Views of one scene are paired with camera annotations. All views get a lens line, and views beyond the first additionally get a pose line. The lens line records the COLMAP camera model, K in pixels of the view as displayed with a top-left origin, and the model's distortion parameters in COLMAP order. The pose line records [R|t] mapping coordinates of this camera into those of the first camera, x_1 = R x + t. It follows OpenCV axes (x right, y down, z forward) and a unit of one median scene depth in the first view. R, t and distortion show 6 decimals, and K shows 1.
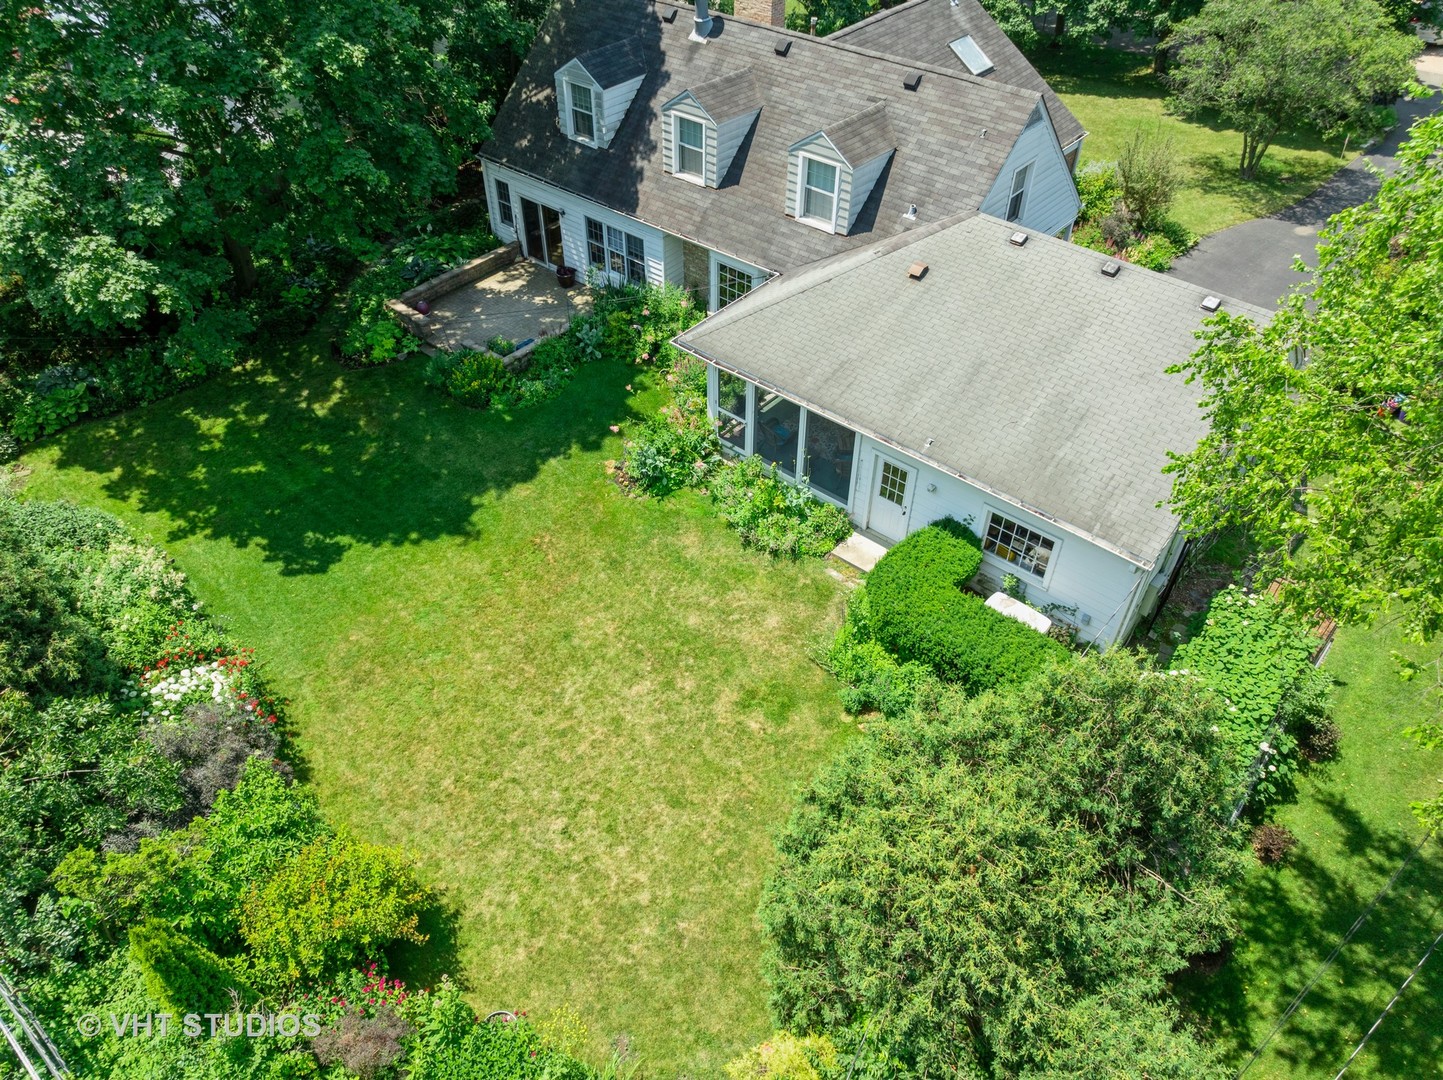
lens RADIAL K [[1013.5, 0, 717.9], [0, 1013.5, 541.2], [0, 0, 1]] dist [-0.031466, -0.003590]
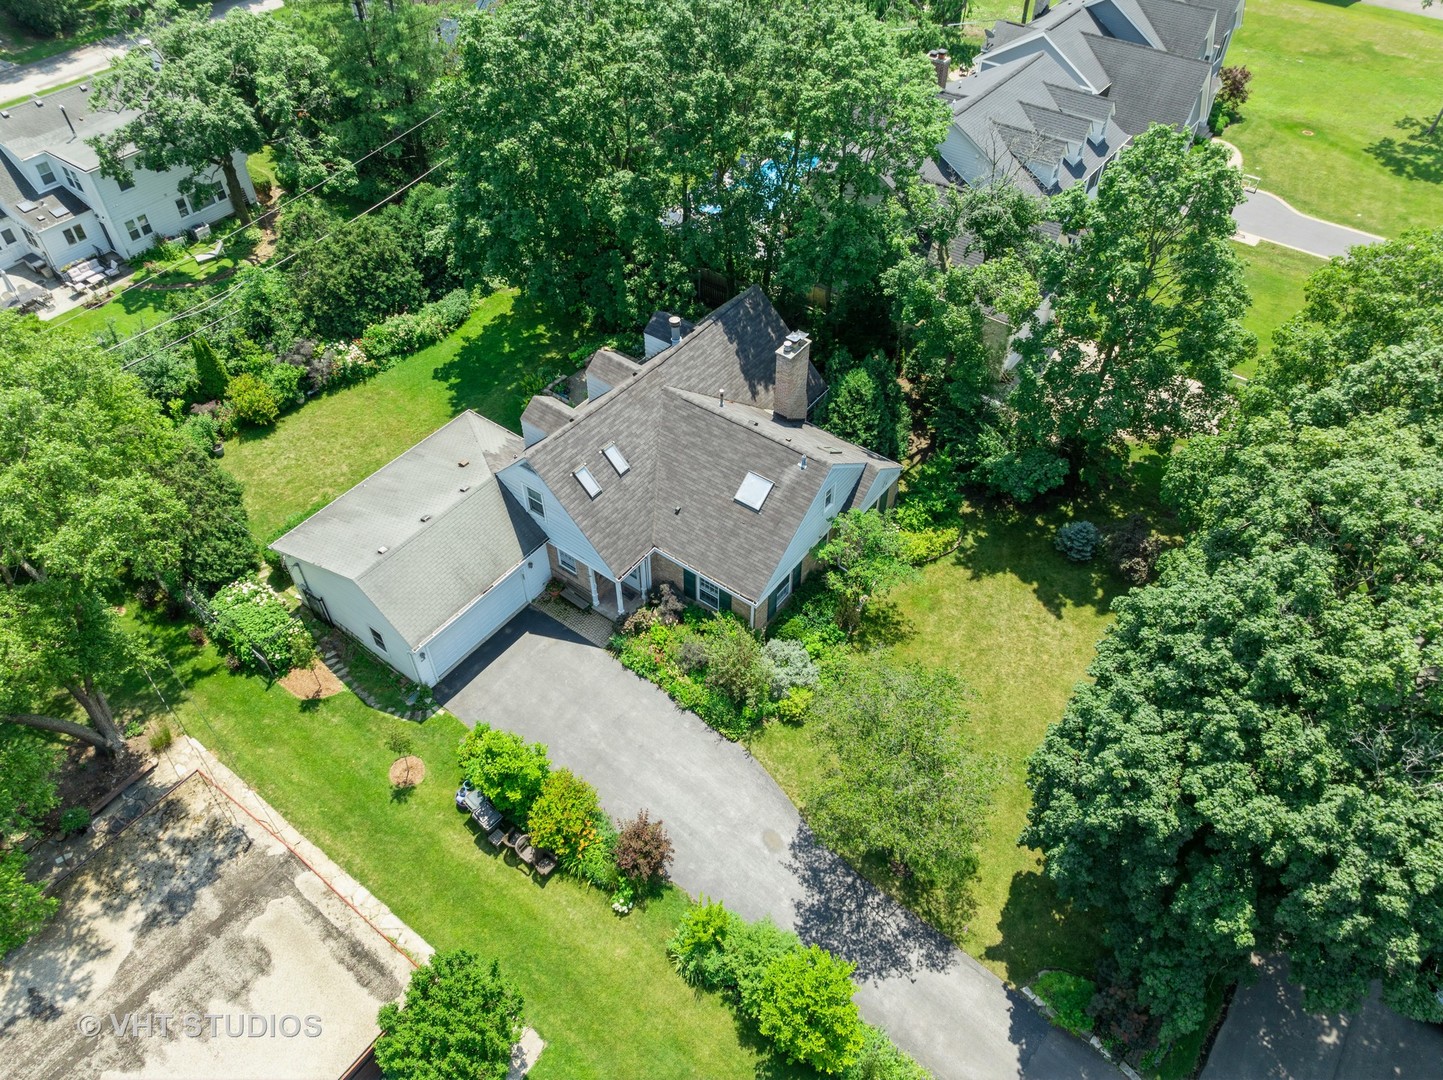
lens RADIAL K [[1013.5, 0, 717.9], [0, 1013.5, 541.2], [0, 0, 1]] dist [-0.031466, -0.003590]
pose [[0.059055, 0.716808, -0.694766, 1.740989], [-0.680331, 0.538218, 0.497465, -1.538247], [0.730522, 0.443293, 0.519451, 0.434407]]
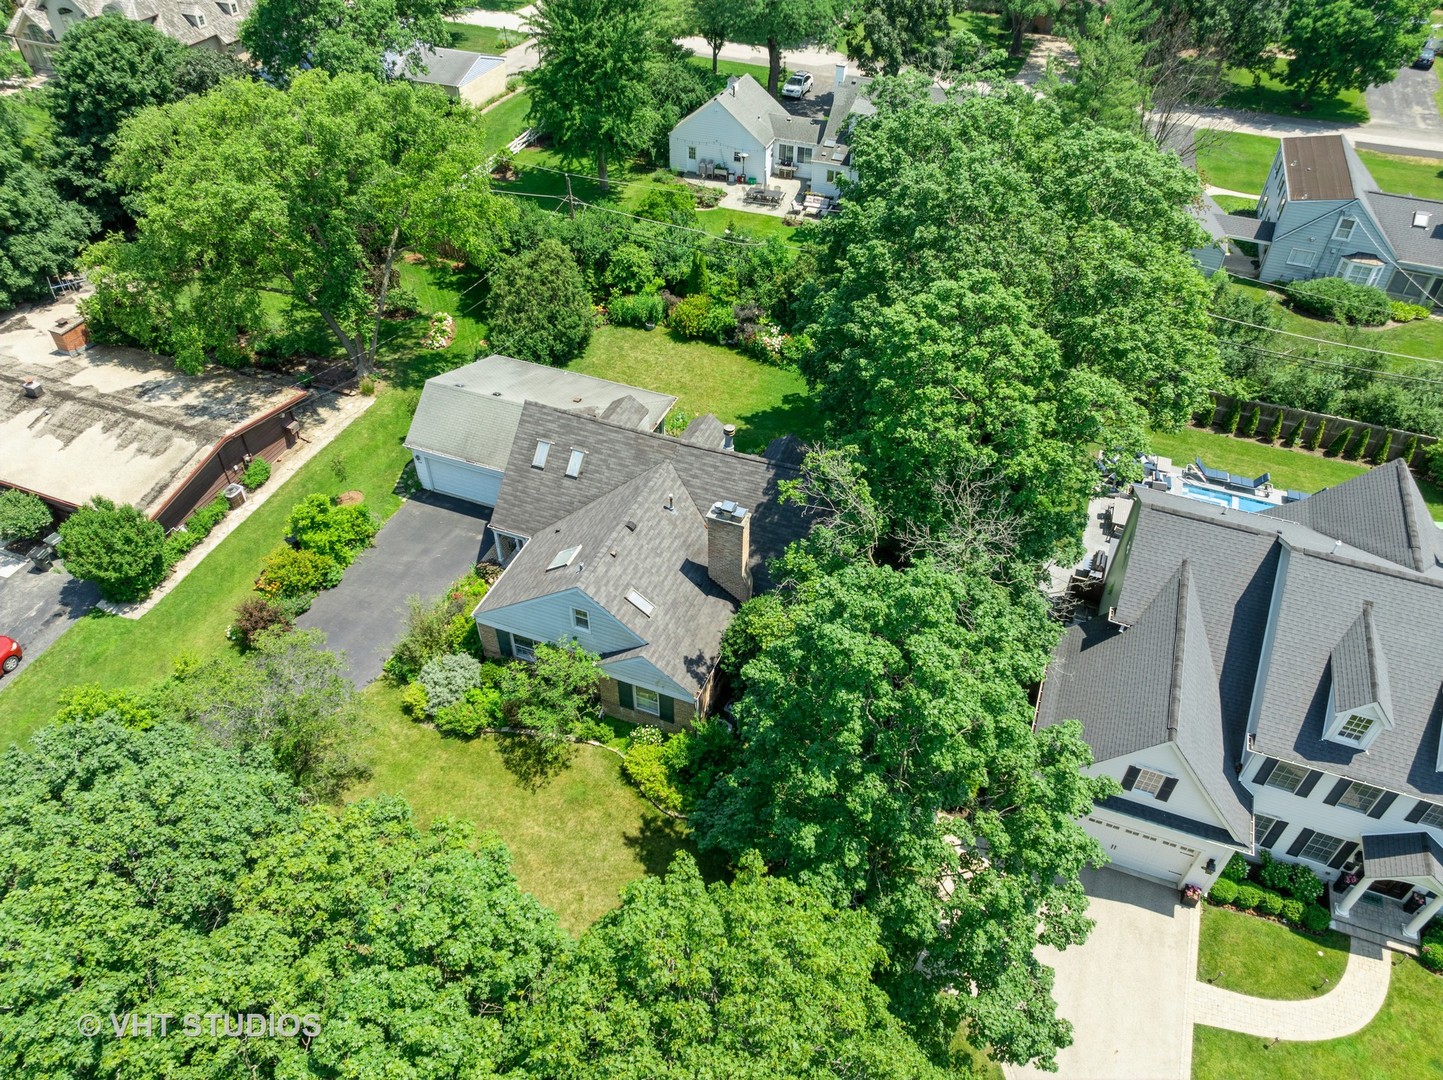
lens RADIAL K [[1013.5, 0, 717.9], [0, 1013.5, 541.2], [0, 0, 1]] dist [-0.031466, -0.003590]
pose [[-0.947113, 0.210770, -0.241975, 0.540641], [-0.224629, 0.103053, 0.968980, -2.638576], [0.229168, 0.972089, -0.050258, 1.560041]]
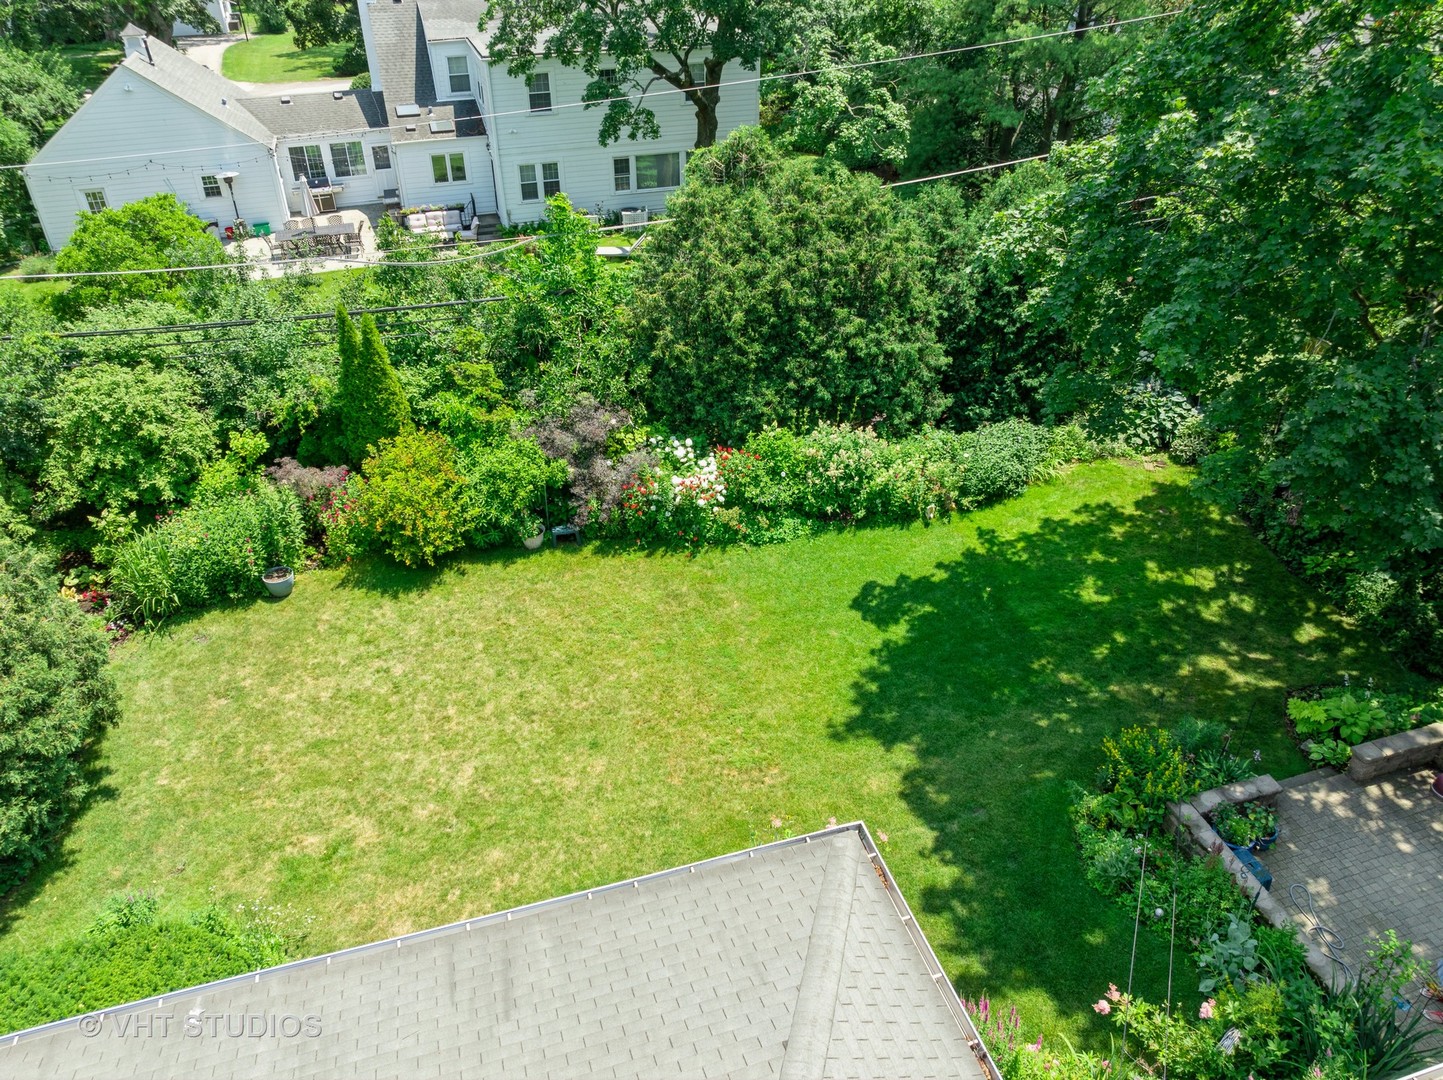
lens RADIAL K [[1013.5, 0, 717.9], [0, 1013.5, 541.2], [0, 0, 1]] dist [-0.031466, -0.003590]
pose [[-0.534643, 0.479385, -0.695950, 0.269083], [-0.576071, 0.395796, 0.715183, -0.582420], [0.618303, 0.783285, 0.064550, 0.877117]]
